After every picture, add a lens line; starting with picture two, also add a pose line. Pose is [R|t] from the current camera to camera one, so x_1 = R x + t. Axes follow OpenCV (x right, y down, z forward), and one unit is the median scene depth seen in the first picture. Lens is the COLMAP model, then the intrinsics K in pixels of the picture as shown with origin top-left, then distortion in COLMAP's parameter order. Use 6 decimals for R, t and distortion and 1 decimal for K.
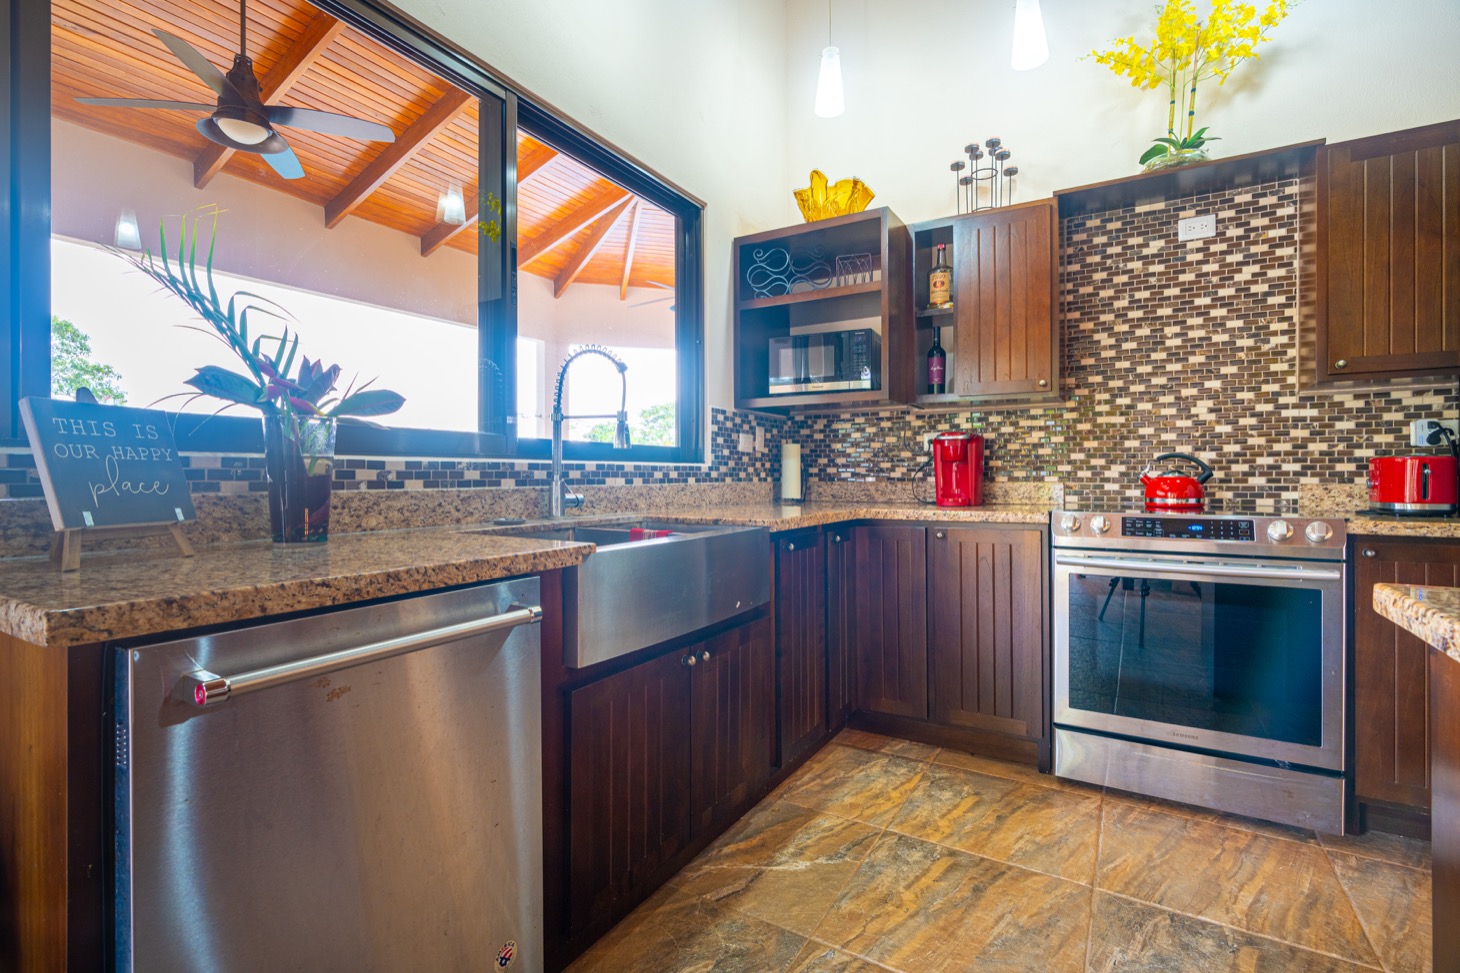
lens RADIAL K [[684.6, 0, 703.2], [0, 684.6, 467.5], [0, 0, 1]] dist [-0.012859, 0.004943]
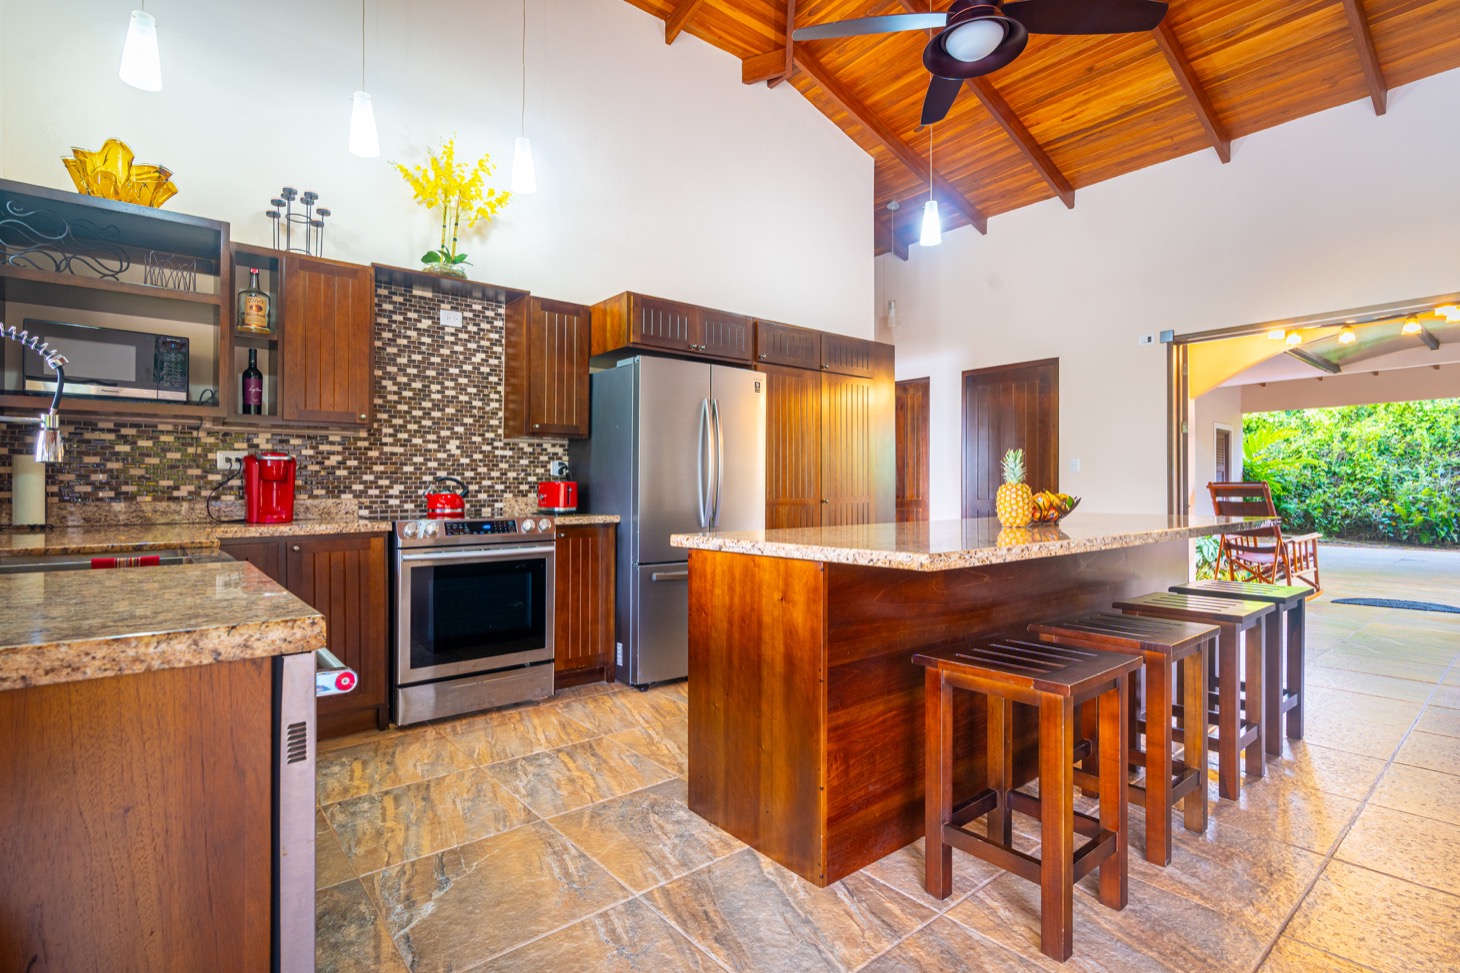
lens RADIAL K [[684.6, 0, 726.0], [0, 684.6, 479.5], [0, 0, 1]] dist [-0.012859, 0.004943]
pose [[0.318795, 0.014224, 0.947717, -0.438532], [-0.003792, 0.999899, -0.013732, 0.001544], [-0.947816, 0.000784, 0.318817, 0.001690]]
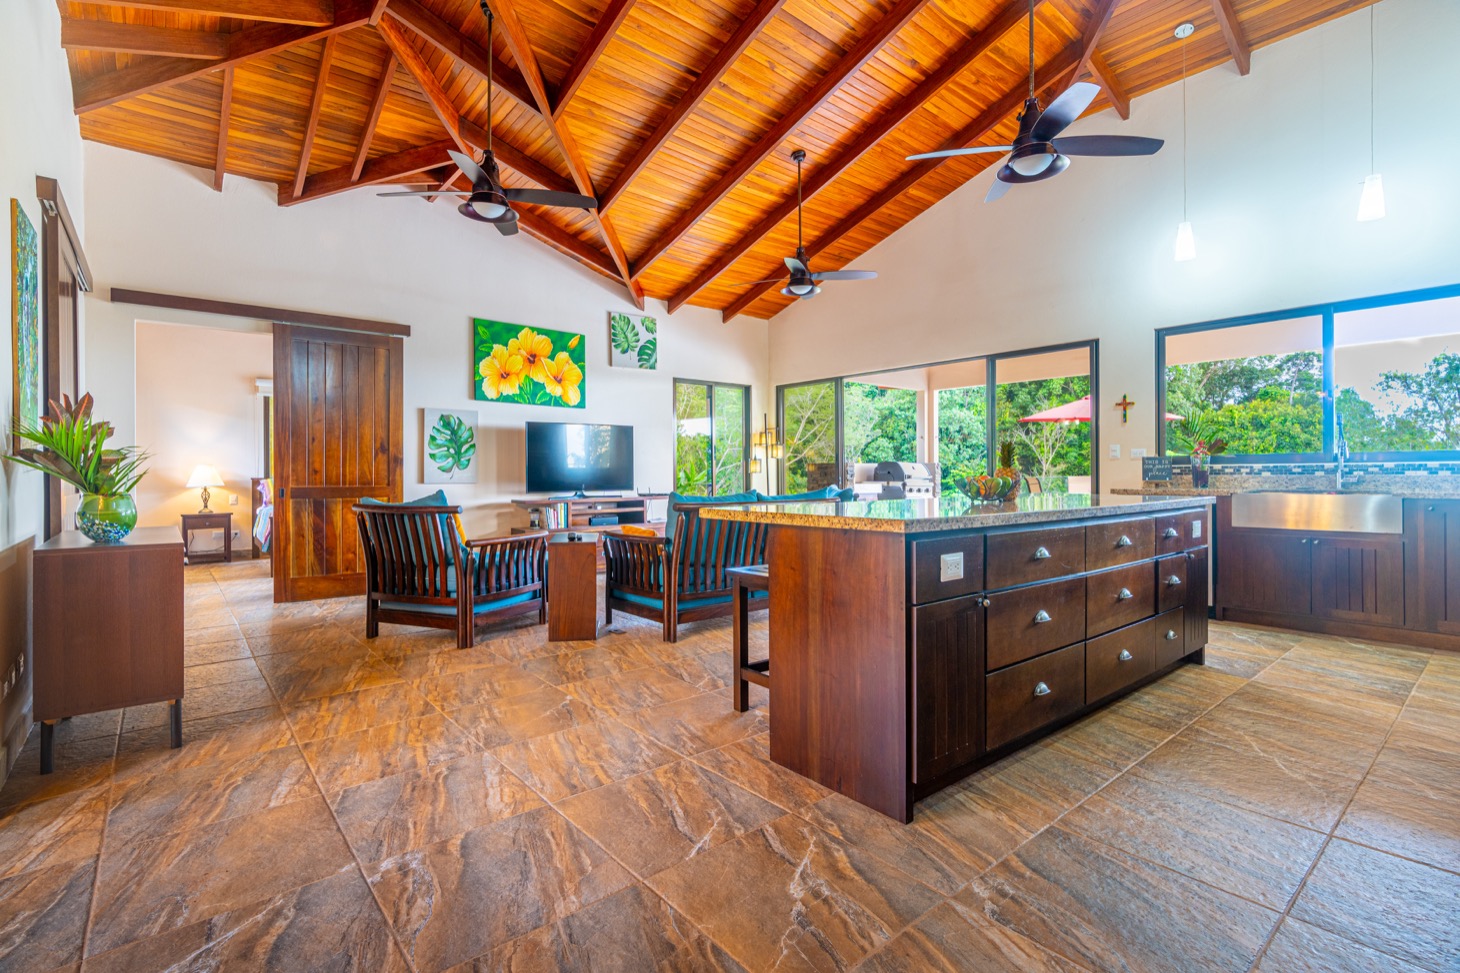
lens RADIAL K [[684.6, 0, 736.2], [0, 684.6, 485.7], [0, 0, 1]] dist [-0.012859, 0.004943]
pose [[-0.319995, 0.017156, -0.947264, 1.994675], [0.016485, 0.999786, 0.012538, 0.001146], [0.947276, -0.011603, -0.320209, -0.144884]]
